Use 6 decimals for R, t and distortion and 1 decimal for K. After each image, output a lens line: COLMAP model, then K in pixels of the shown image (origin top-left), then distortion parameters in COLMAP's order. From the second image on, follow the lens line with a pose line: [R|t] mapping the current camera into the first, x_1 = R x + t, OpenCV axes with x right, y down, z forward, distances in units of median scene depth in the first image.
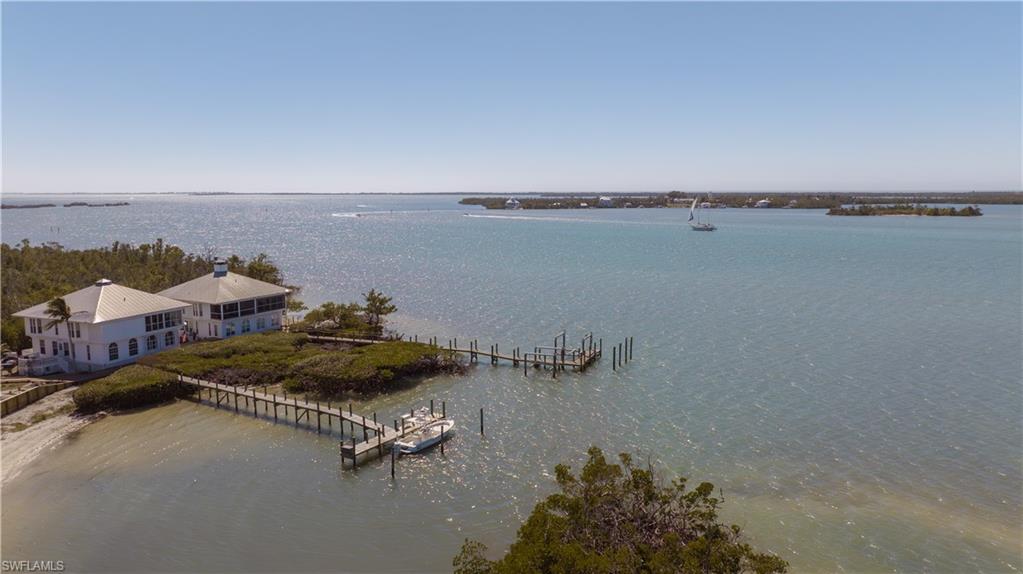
lens RADIAL K [[728.6, 0, 510.9], [0, 728.6, 263.0], [0, 0, 1]] dist [-0.017956, -0.001877]
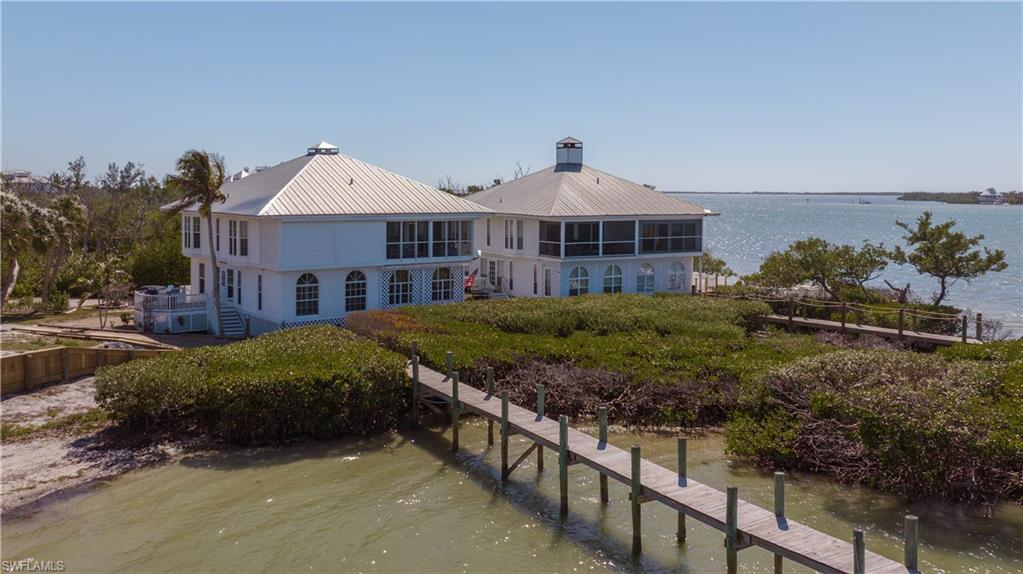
lens RADIAL K [[828.0, 0, 510.3], [0, 828.0, 240.2], [0, 0, 1]] dist [-0.023588, -0.004785]
pose [[0.888216, 0.040112, -0.457671, -0.189232], [-0.066014, 0.996987, -0.040737, 0.084548], [0.454658, 0.066396, 0.888188, 0.518137]]
